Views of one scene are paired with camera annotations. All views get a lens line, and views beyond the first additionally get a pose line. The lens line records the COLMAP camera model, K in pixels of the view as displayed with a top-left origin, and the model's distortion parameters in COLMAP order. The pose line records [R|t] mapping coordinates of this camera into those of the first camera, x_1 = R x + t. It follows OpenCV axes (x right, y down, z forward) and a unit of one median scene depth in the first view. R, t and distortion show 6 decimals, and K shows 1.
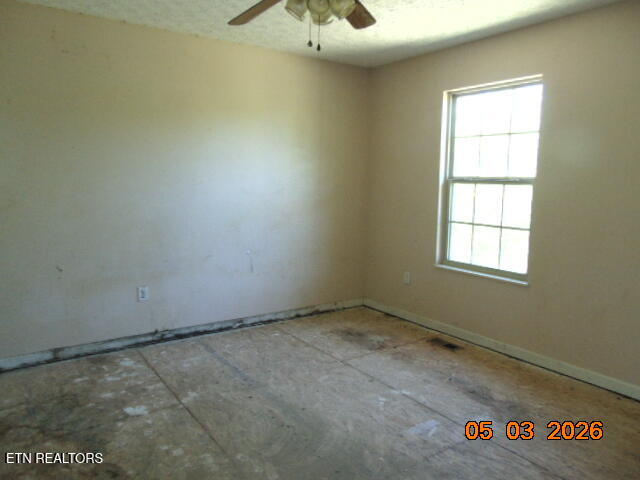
lens RADIAL K [[477.5, 0, 320.0], [0, 477.5, 240.1], [0, 0, 1]] dist [-0.000978, -0.000272]
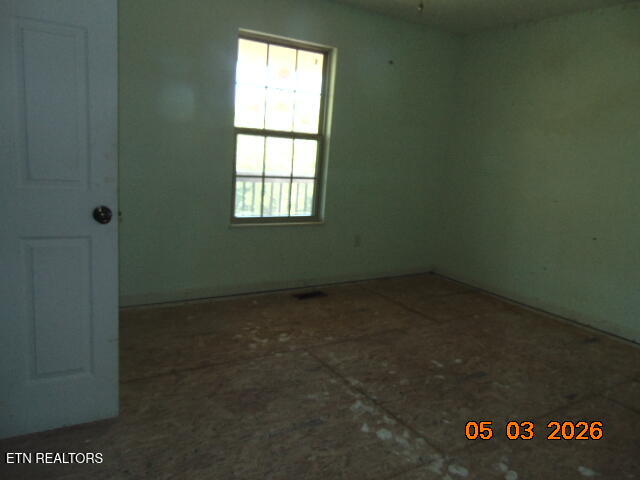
lens RADIAL K [[477.5, 0, 320.1], [0, 477.5, 239.8], [0, 0, 1]] dist [-0.000978, -0.000272]
pose [[0.071019, -0.225733, 0.971597, -0.716668], [0.053499, 0.973517, 0.222269, -0.128918], [-0.996039, 0.036194, 0.081215, 0.845688]]
